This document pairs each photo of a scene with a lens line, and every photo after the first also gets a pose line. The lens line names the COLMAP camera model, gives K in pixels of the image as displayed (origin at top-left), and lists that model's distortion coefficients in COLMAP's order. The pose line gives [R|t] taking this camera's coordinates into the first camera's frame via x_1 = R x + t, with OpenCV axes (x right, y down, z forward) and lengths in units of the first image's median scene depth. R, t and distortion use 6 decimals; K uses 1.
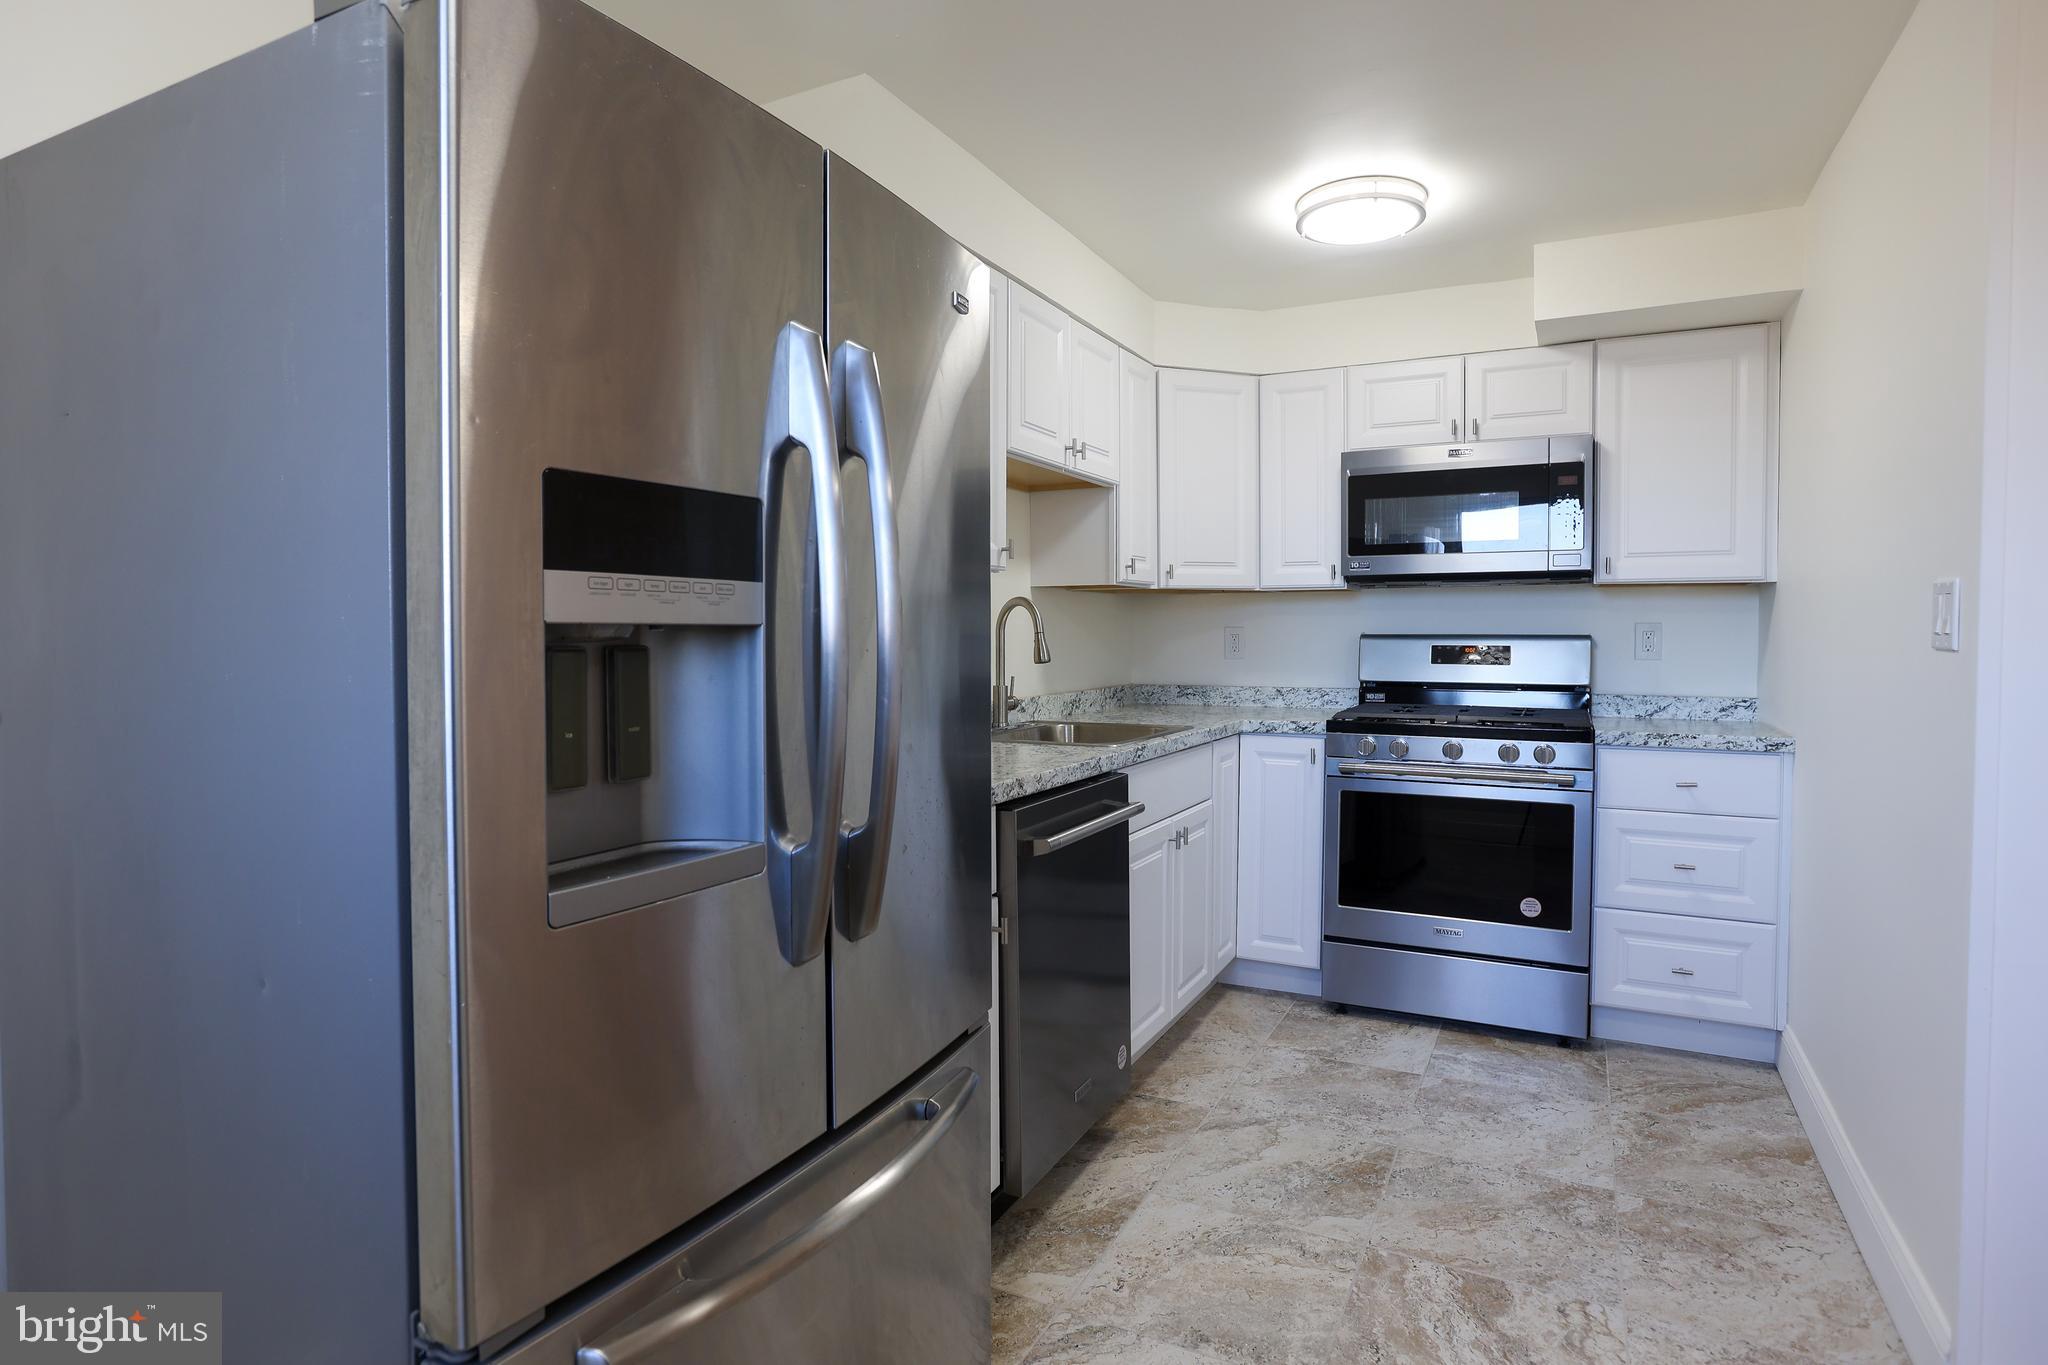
lens RADIAL K [[1071.2, 0, 1032.2], [0, 1071.2, 660.4], [0, 0, 1]] dist [-0.042388, 0.023023]
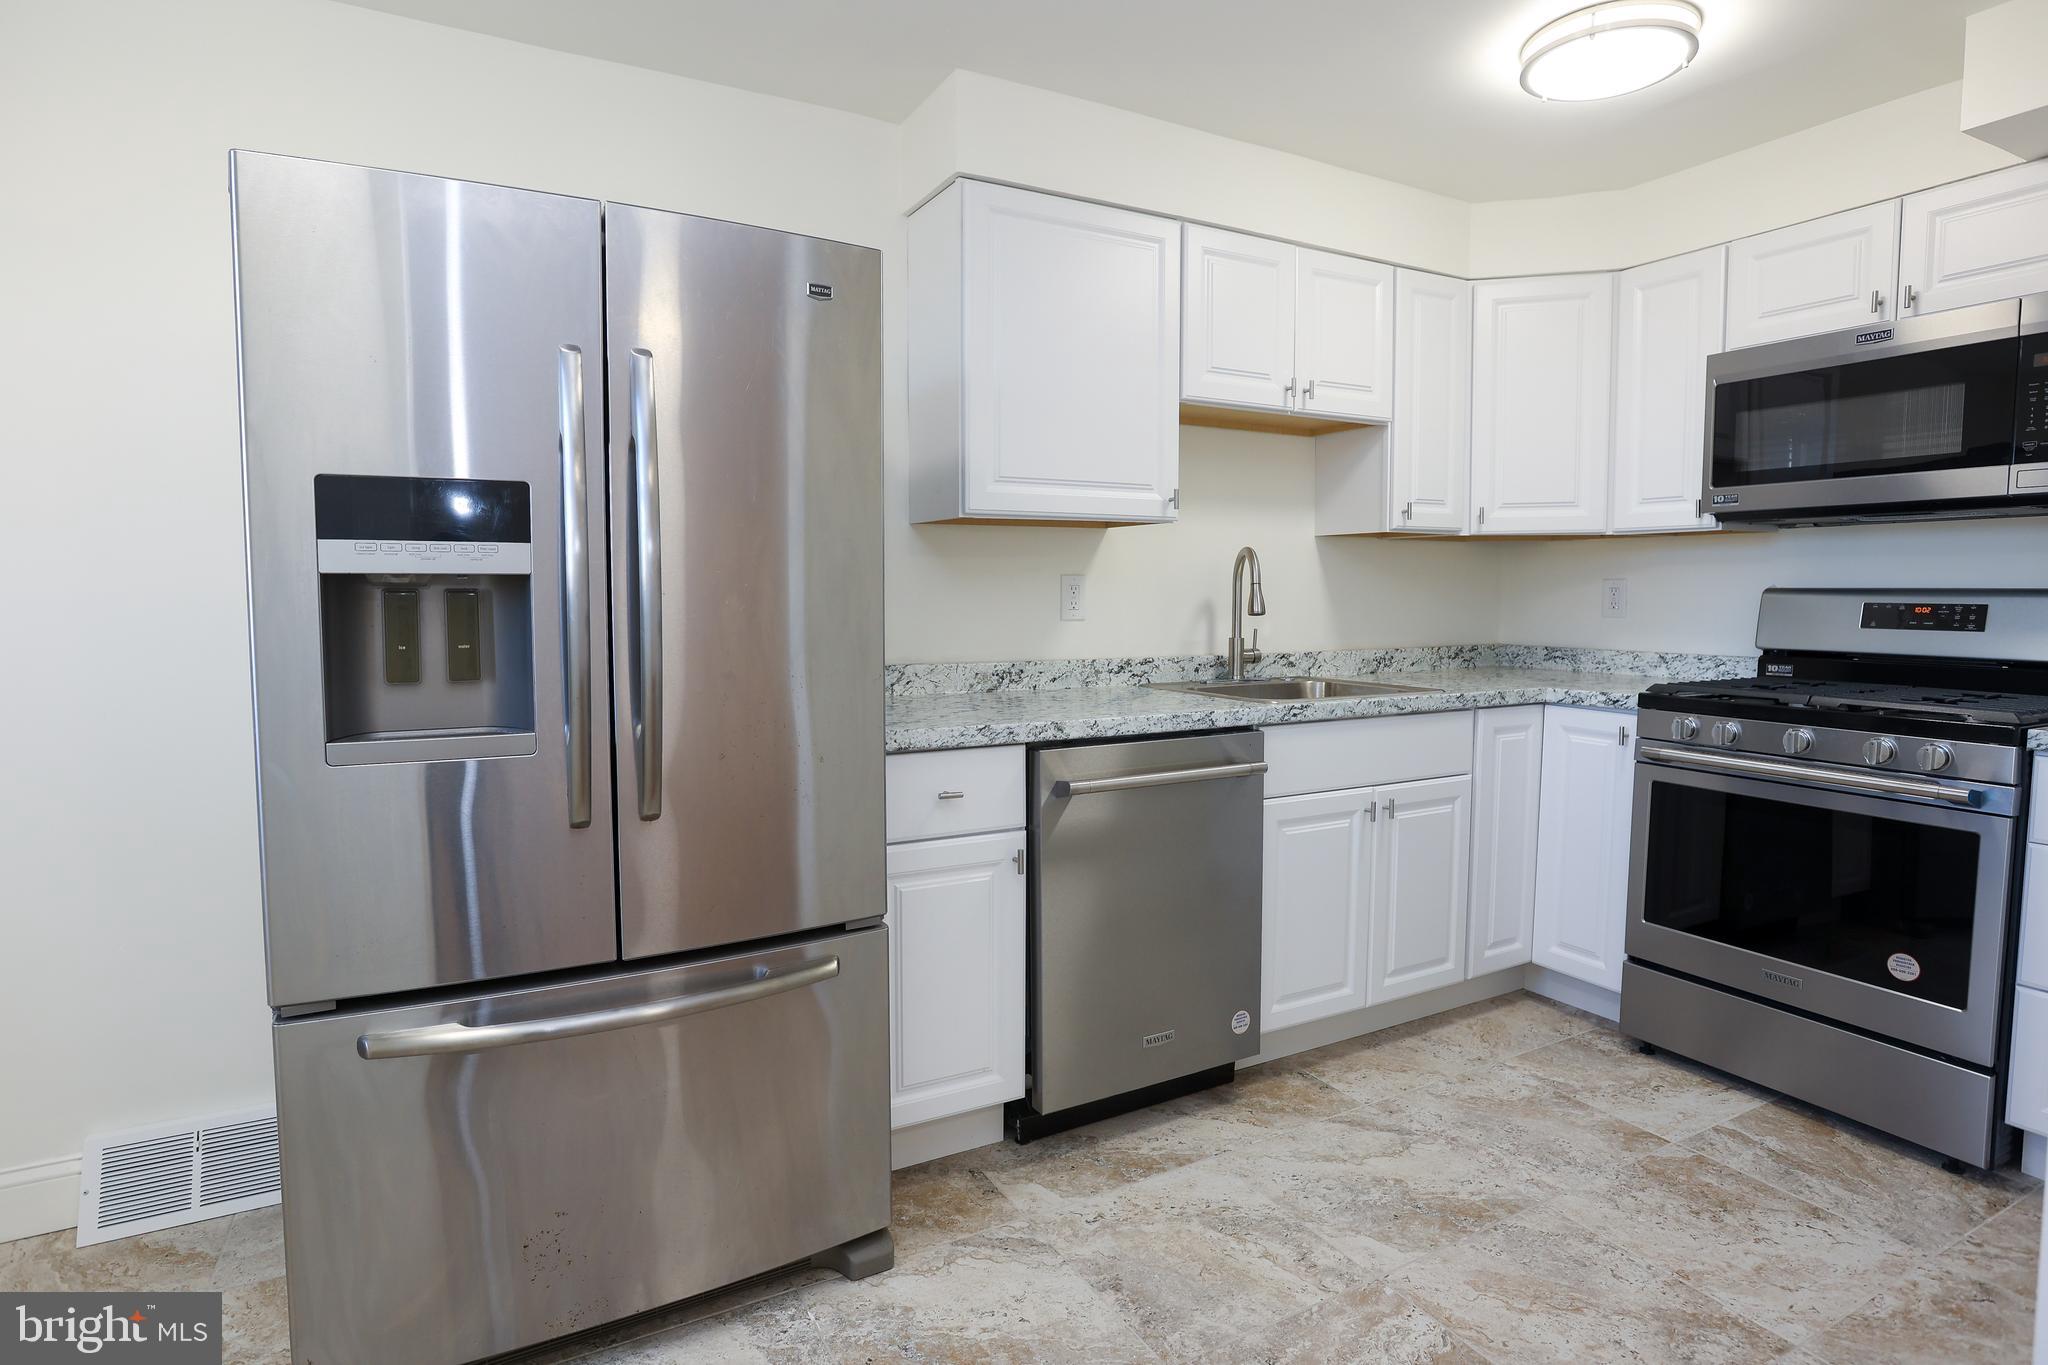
lens RADIAL K [[1071.2, 0, 1032.2], [0, 1071.2, 660.4], [0, 0, 1]] dist [-0.042388, 0.023023]
pose [[0.827401, 0.039737, -0.560205, 0.366706], [-0.016155, 0.998765, 0.046986, 0.000883], [0.561380, -0.029826, 0.827021, 0.081632]]
